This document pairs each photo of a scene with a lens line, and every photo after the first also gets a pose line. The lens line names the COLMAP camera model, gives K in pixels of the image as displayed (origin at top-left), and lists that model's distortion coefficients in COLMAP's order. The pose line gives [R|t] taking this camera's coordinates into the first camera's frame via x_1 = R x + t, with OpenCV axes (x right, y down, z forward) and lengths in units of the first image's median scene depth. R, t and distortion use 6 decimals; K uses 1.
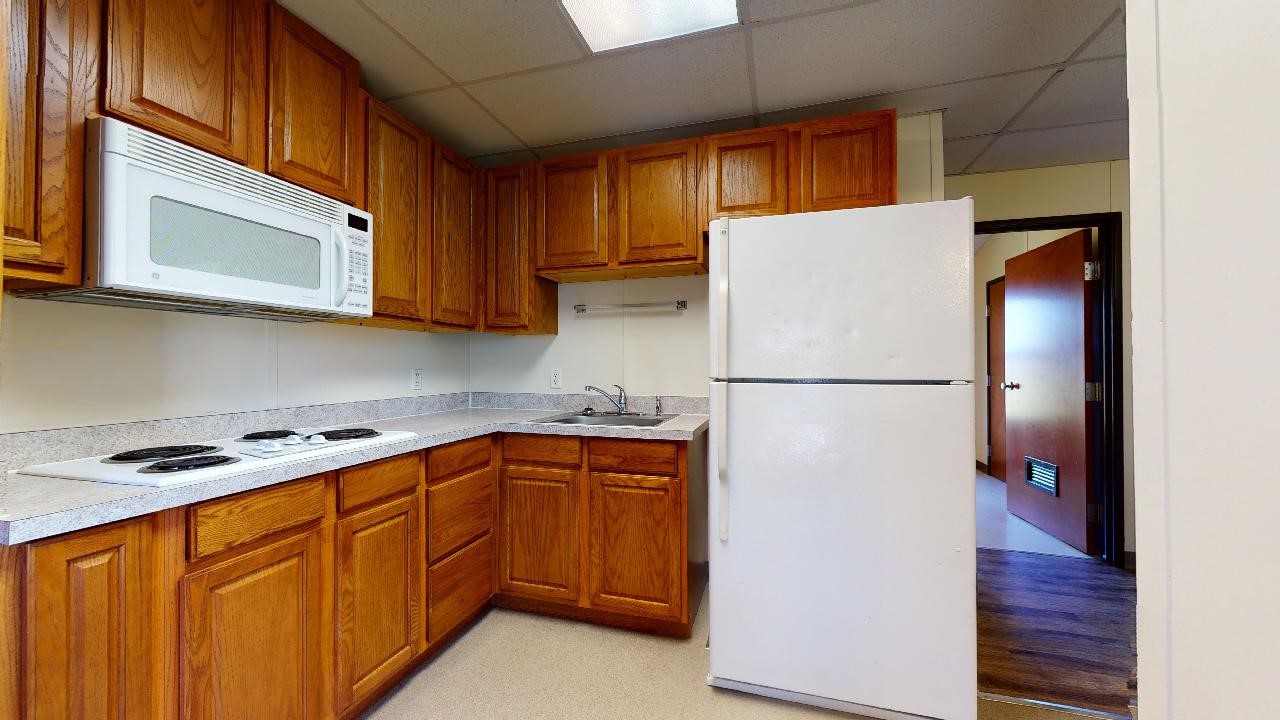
lens RADIAL K [[456.1, 0, 642.5], [0, 456.1, 361.8], [0, 0, 1]] dist [-0.001925, 0.000017]
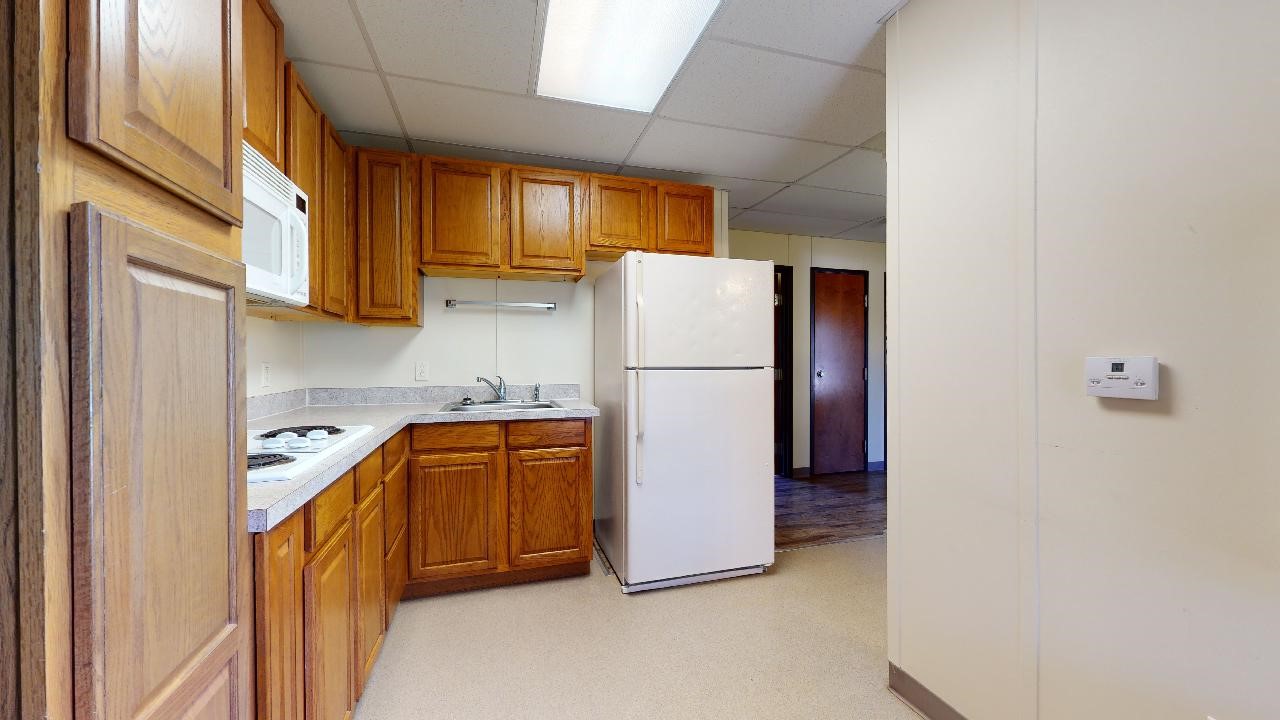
lens RADIAL K [[439.2, 0, 640.0], [0, 439.2, 360.0], [0, 0, 1]] dist [0.000597, 0.000031]
pose [[0.845181, -0.003643, 0.534468, -0.406367], [-0.001741, 0.999953, 0.009568, 0.002285], [-0.534477, -0.009017, 0.845135, -0.096753]]
